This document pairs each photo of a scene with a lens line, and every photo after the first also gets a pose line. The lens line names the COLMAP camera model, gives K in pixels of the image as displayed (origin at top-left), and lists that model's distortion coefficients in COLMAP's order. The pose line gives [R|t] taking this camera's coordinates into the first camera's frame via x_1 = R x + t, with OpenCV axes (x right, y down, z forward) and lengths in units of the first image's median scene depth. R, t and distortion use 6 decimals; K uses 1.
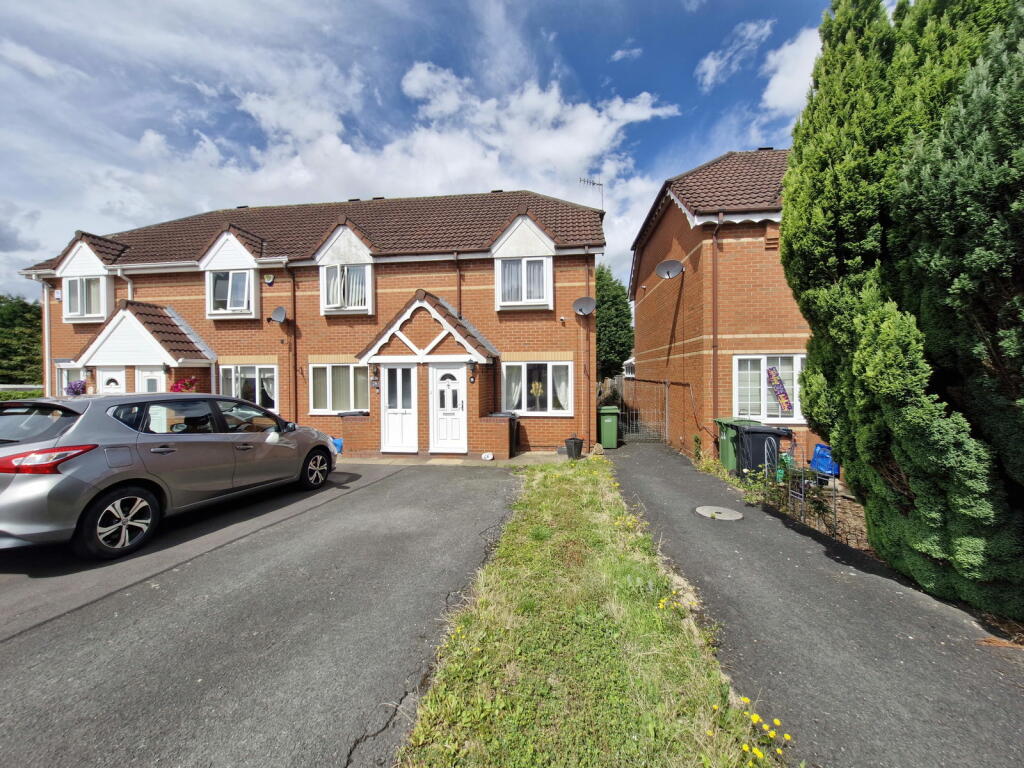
lens RADIAL K [[418.7, 0, 511.8], [0, 418.7, 379.8], [0, 0, 1]] dist [-0.002392, 0.002700]
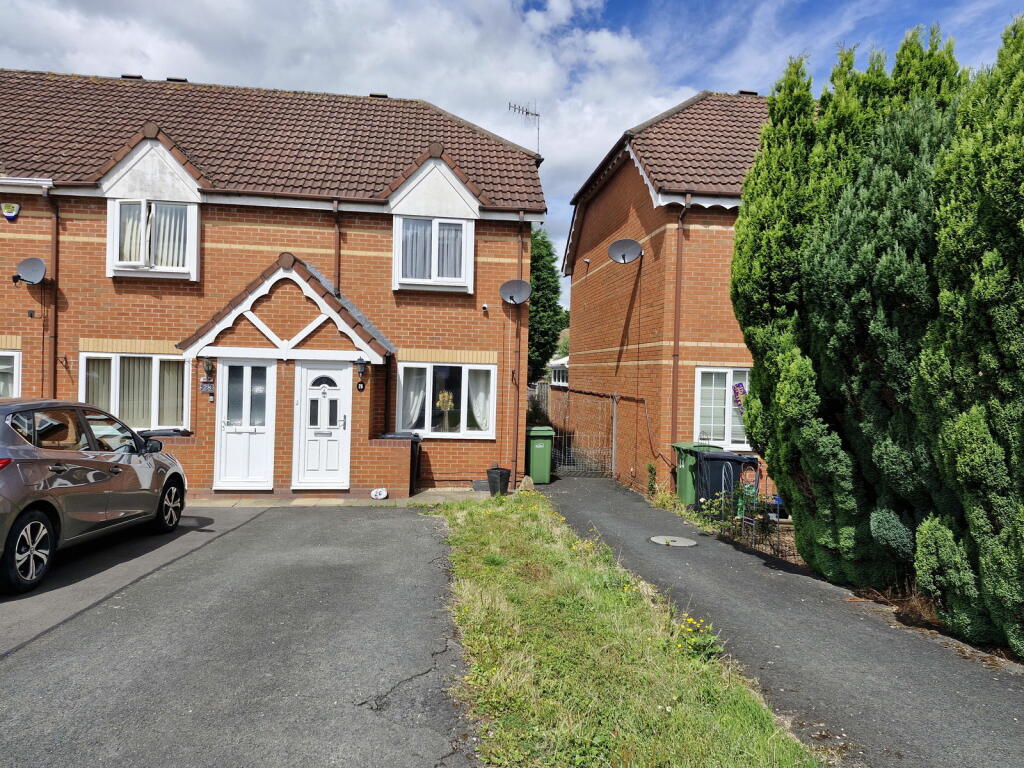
lens RADIAL K [[742.6, 0, 516.9], [0, 742.6, 387.1], [0, 0, 1]] dist [0.077070, -0.073584]
pose [[0.970795, 0.029204, 0.238127, -0.160716], [-0.030920, 0.999516, 0.003473, -0.013420], [-0.237911, -0.010734, 0.971228, -0.340186]]
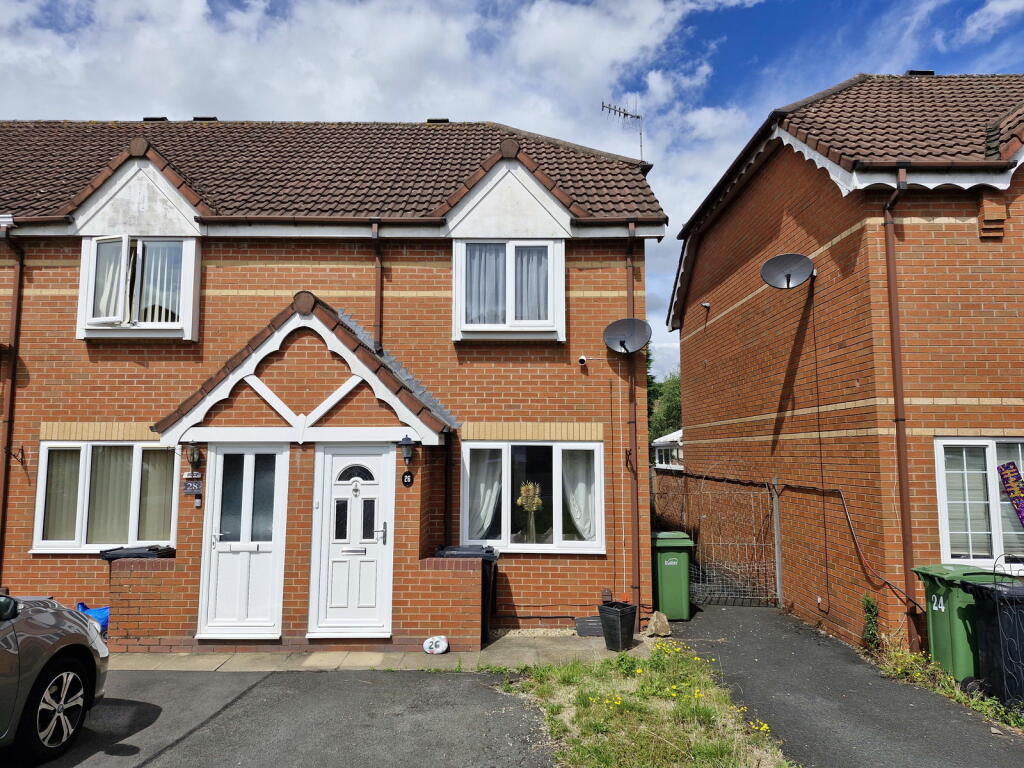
lens RADIAL K [[742.6, 0, 498.0], [0, 742.6, 369.7], [0, 0, 1]] dist [0.077070, -0.073584]
pose [[0.993234, 0.023230, 0.113781, -0.106288], [-0.008616, 0.991830, -0.127277, -0.019543], [-0.115808, 0.125435, 0.985319, 0.143683]]
